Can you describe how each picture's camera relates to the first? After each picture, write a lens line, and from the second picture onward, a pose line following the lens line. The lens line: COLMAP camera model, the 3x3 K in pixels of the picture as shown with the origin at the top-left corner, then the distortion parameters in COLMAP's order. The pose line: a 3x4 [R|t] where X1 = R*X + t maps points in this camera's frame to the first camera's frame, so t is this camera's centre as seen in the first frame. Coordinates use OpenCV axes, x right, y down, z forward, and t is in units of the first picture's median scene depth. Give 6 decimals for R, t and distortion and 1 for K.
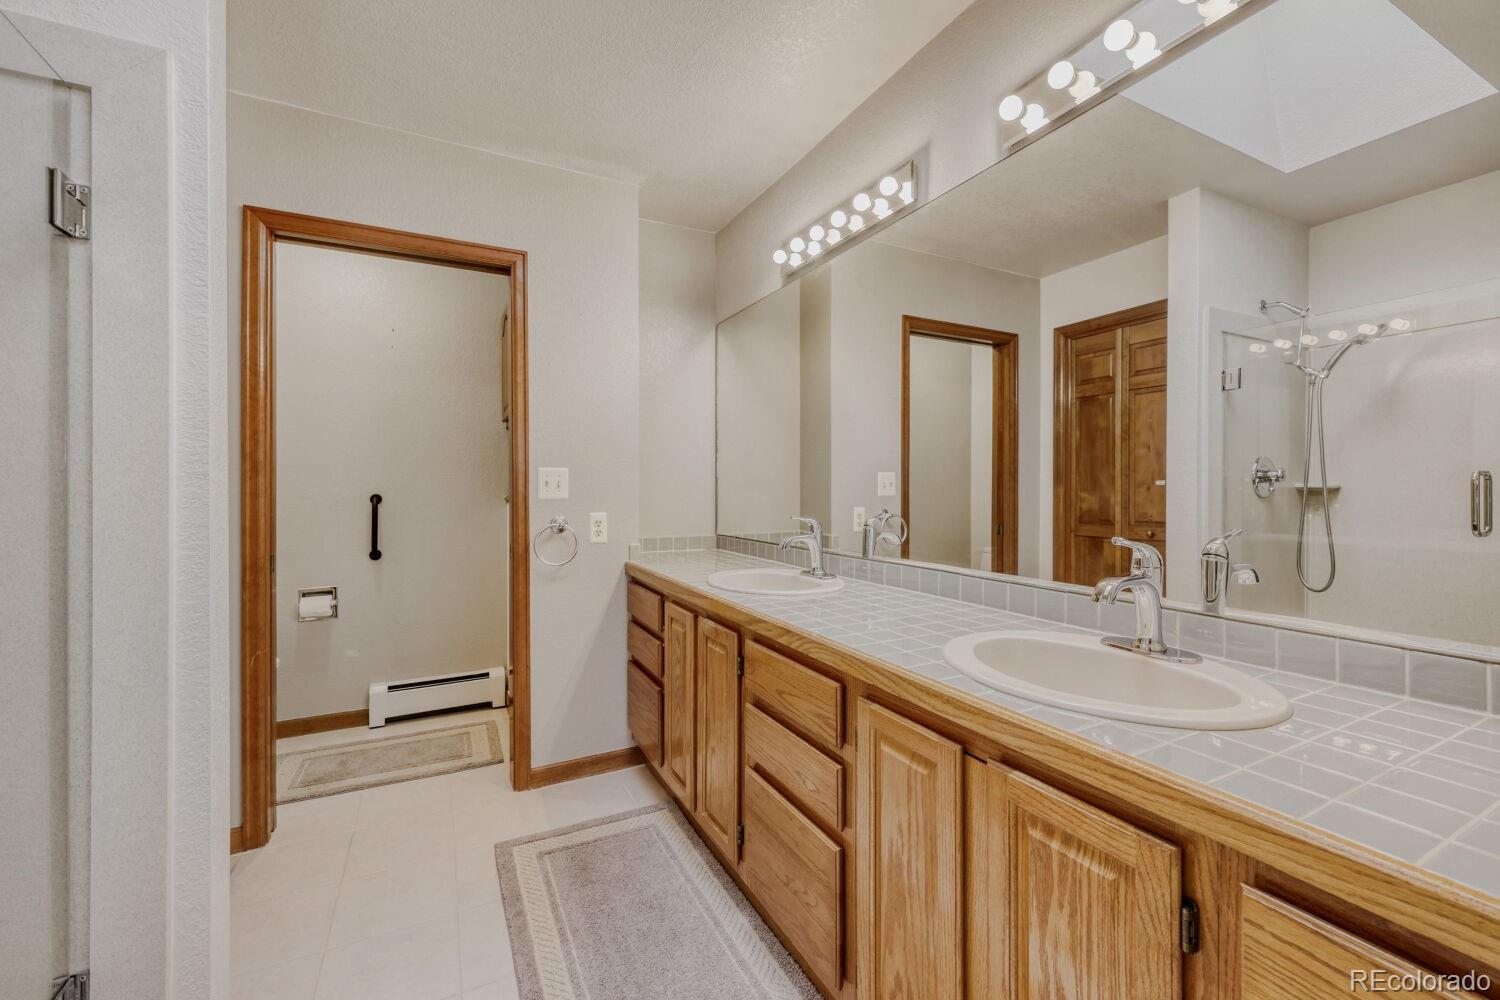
lens RADIAL K [[613.5, 0, 743.6], [0, 613.5, 492.6], [0, 0, 1]] dist [-0.003535, 0.000113]
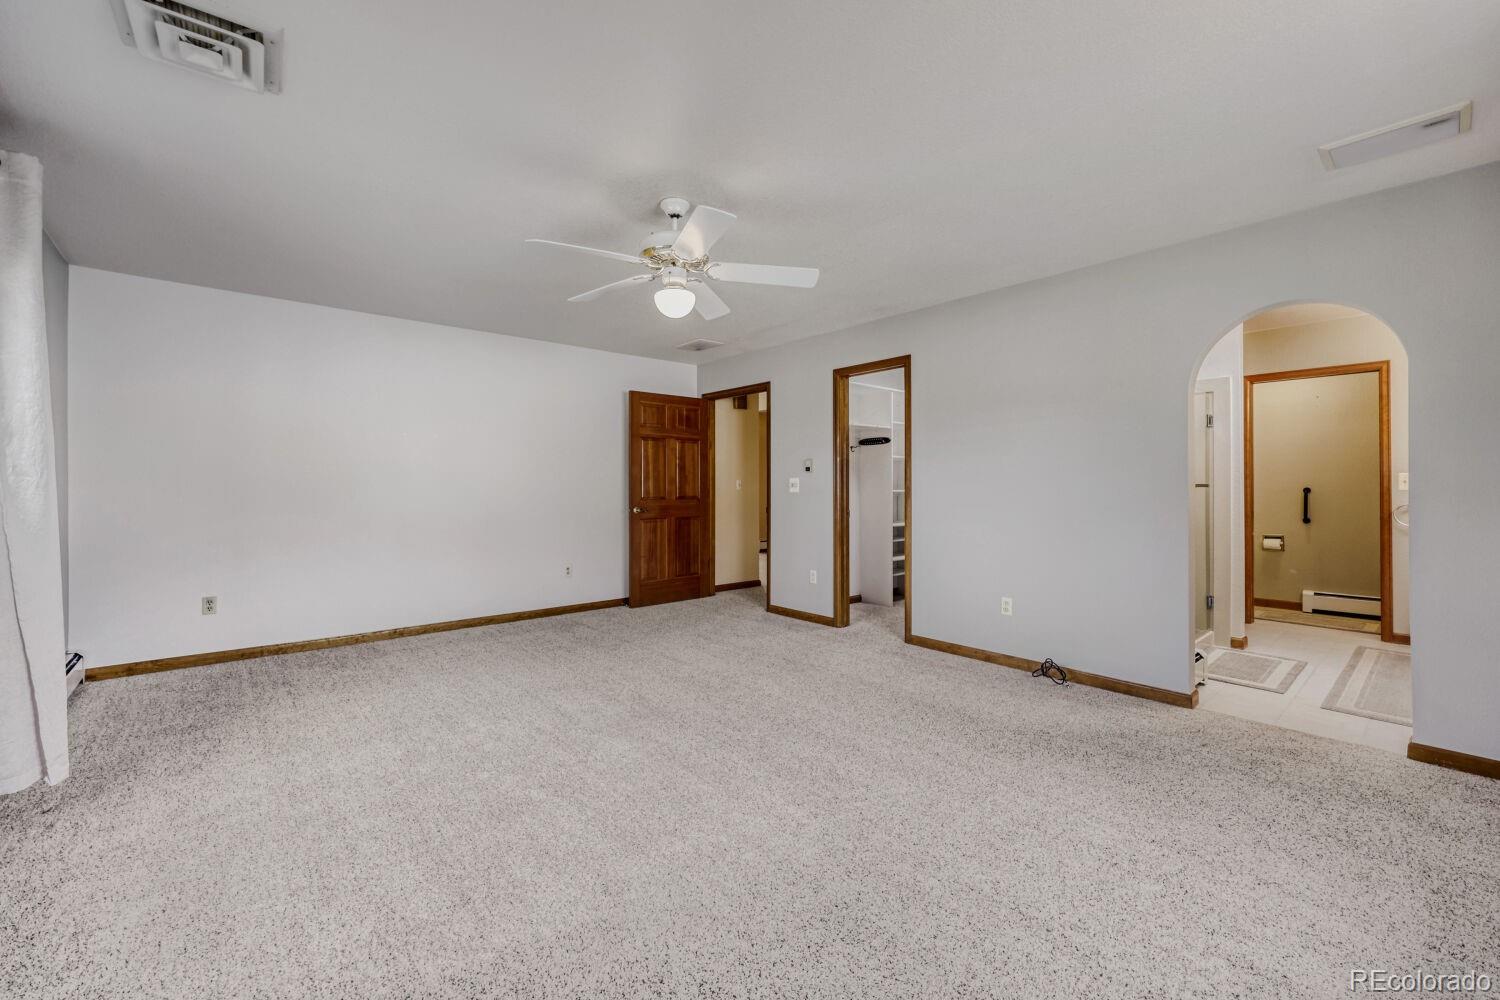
lens RADIAL K [[613.5, 0, 741.7], [0, 613.5, 489.5], [0, 0, 1]] dist [-0.003535, 0.000113]
pose [[0.234707, 0.001668, -0.972065, 0.835941], [-0.004332, 0.999990, 0.000670, 0.013493], [0.972056, 0.004054, 0.234712, -1.153681]]
